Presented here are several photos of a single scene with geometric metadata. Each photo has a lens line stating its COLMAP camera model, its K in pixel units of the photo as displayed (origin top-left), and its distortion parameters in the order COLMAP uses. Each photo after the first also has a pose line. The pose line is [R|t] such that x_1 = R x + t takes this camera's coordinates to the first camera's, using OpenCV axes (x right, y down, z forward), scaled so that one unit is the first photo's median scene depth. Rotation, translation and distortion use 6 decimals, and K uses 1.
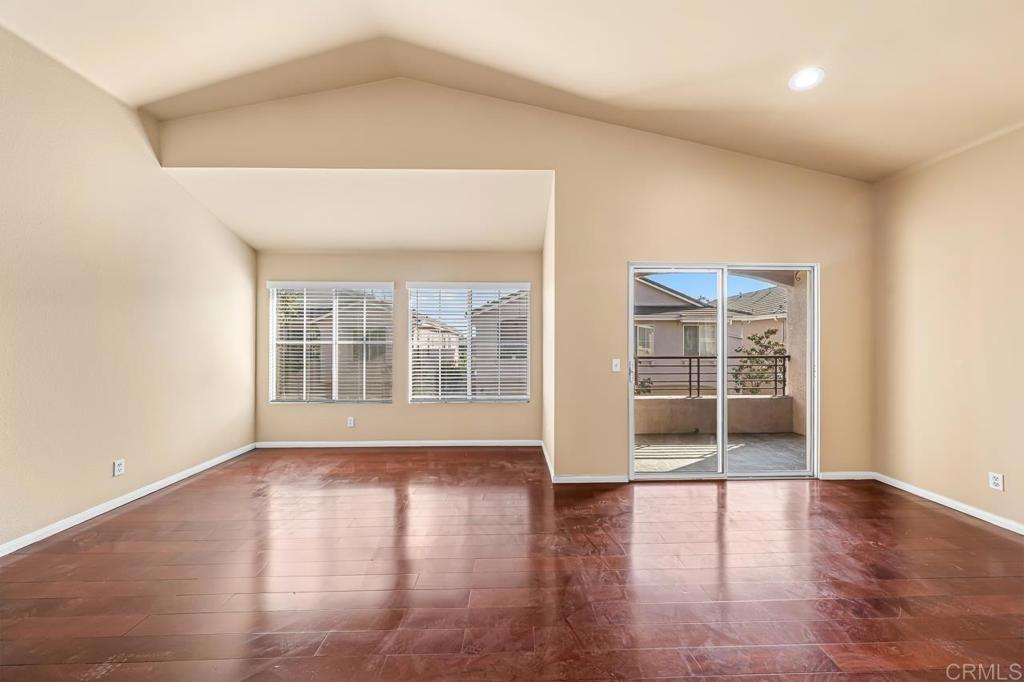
lens RADIAL K [[348.3, 0, 516.0], [0, 348.3, 340.5], [0, 0, 1]] dist [-0.001596, -0.000072]
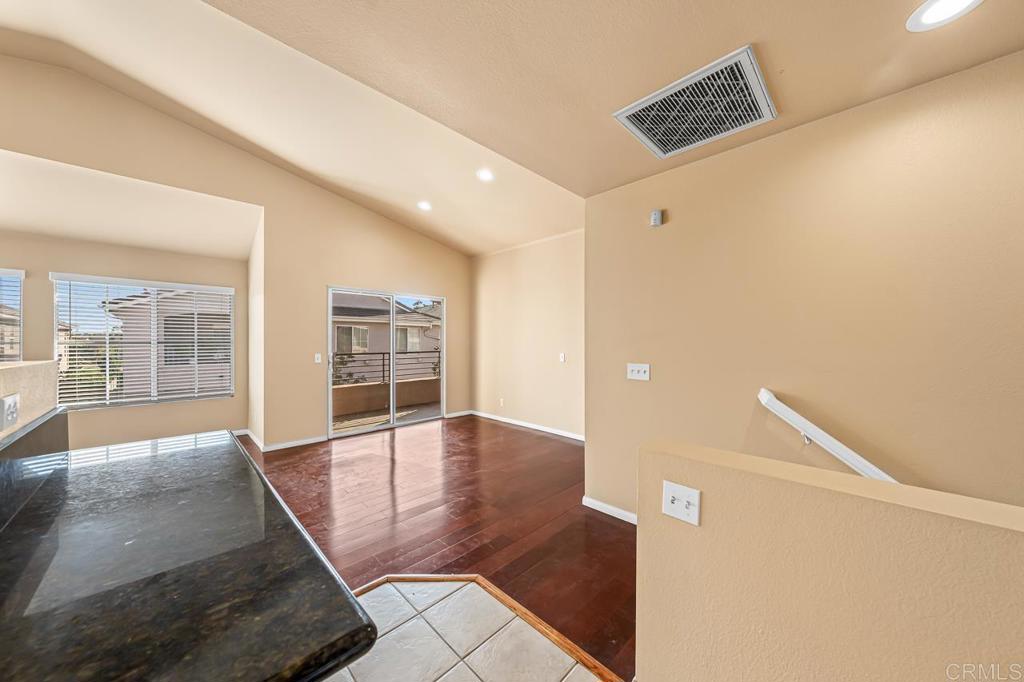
lens RADIAL K [[348.3, 0, 519.5], [0, 348.3, 341.4], [0, 0, 1]] dist [-0.001596, -0.000072]
pose [[0.719017, -0.000445, 0.694993, -0.097568], [-0.000538, 0.999999, 0.001198, 0.001580], [-0.694993, -0.001235, 0.719016, -0.544963]]
